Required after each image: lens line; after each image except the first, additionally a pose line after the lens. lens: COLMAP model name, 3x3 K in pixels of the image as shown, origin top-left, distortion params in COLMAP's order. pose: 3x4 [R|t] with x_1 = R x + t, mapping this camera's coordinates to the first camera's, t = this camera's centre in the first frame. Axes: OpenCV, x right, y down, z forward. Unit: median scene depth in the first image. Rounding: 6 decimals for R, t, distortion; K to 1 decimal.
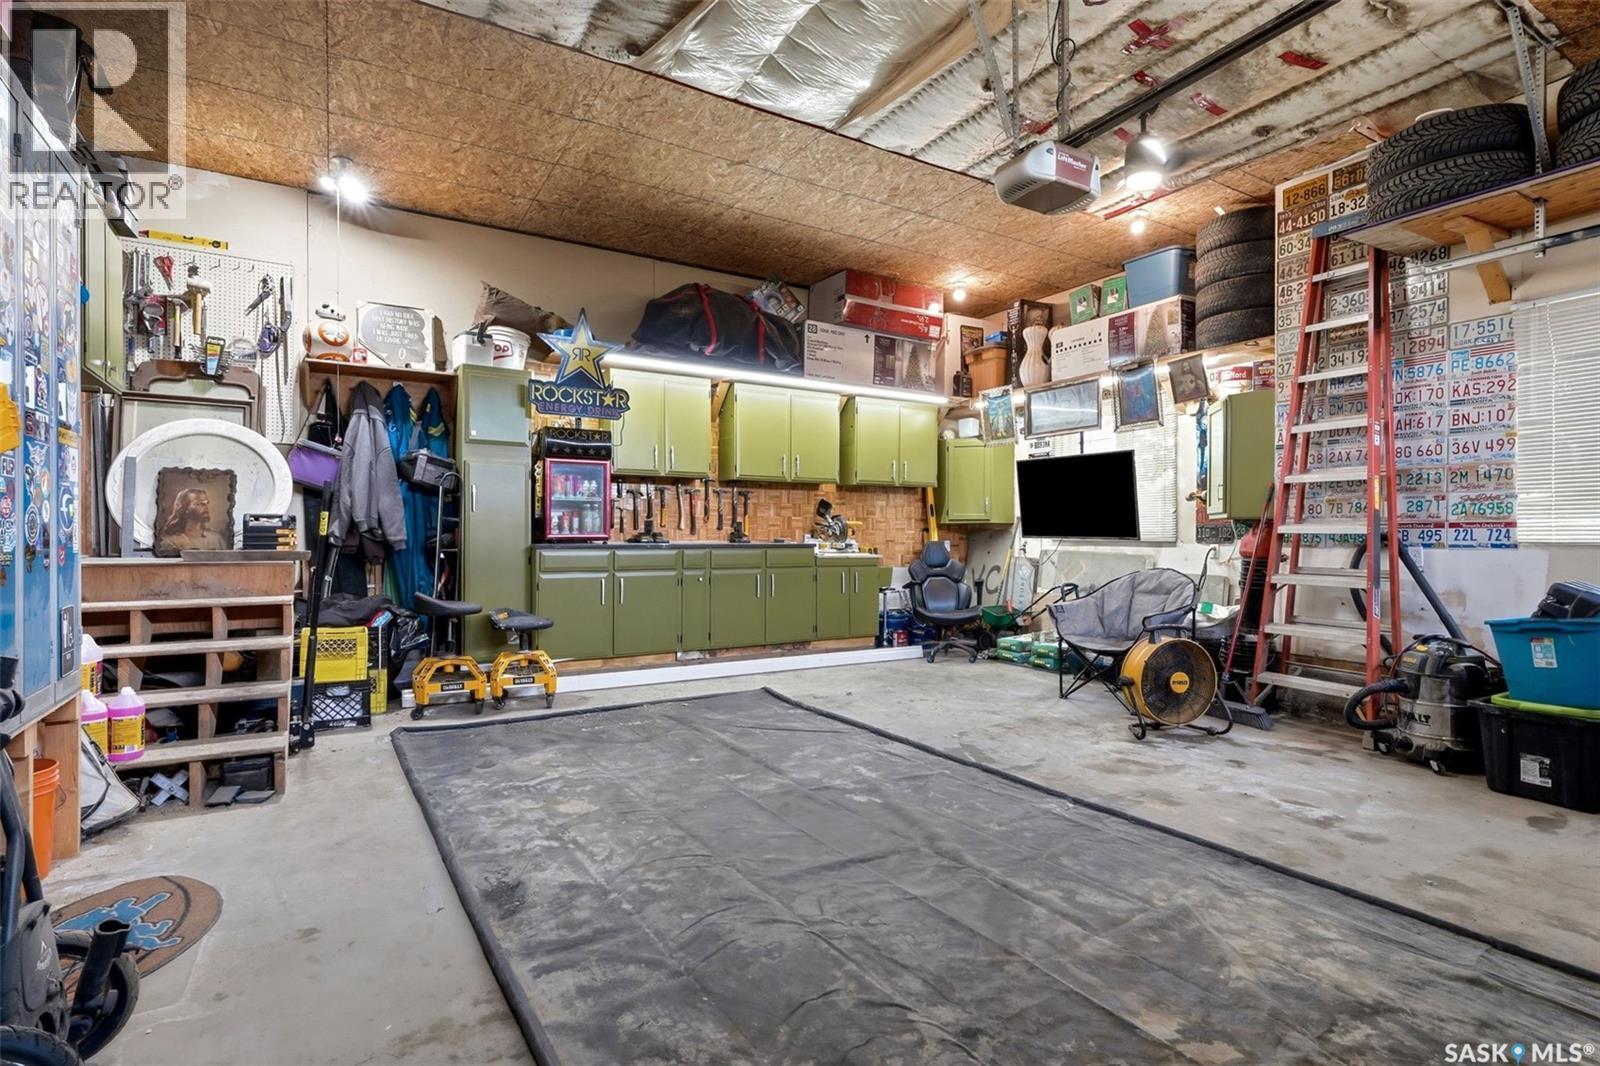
lens RADIAL K [[832.8, 0, 799.2], [0, 832.8, 532.7], [0, 0, 1]] dist [0.012713, 0.000370]
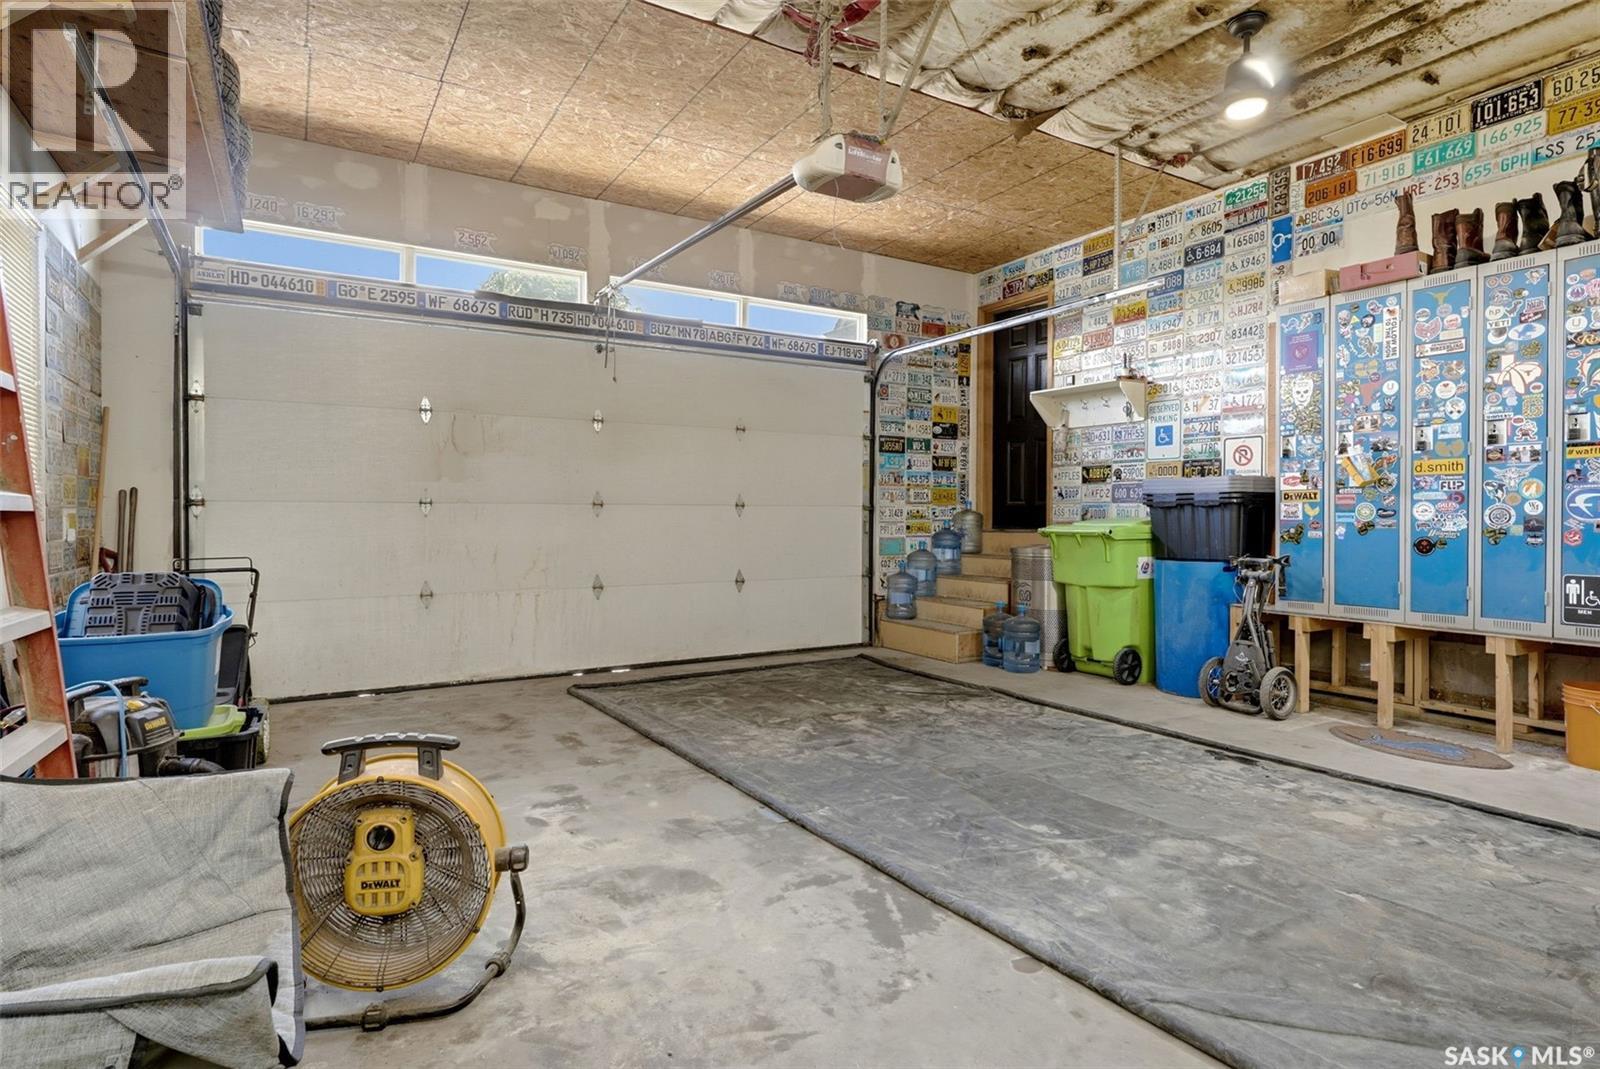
lens RADIAL K [[832.8, 0, 800.2], [0, 832.8, 525.5], [0, 0, 1]] dist [0.012713, 0.000370]
pose [[-0.999857, -0.010158, 0.013502, 0.323127], [-0.009999, 0.999881, 0.011776, 0.000496], [-0.013620, 0.011639, -0.999840, 1.929049]]
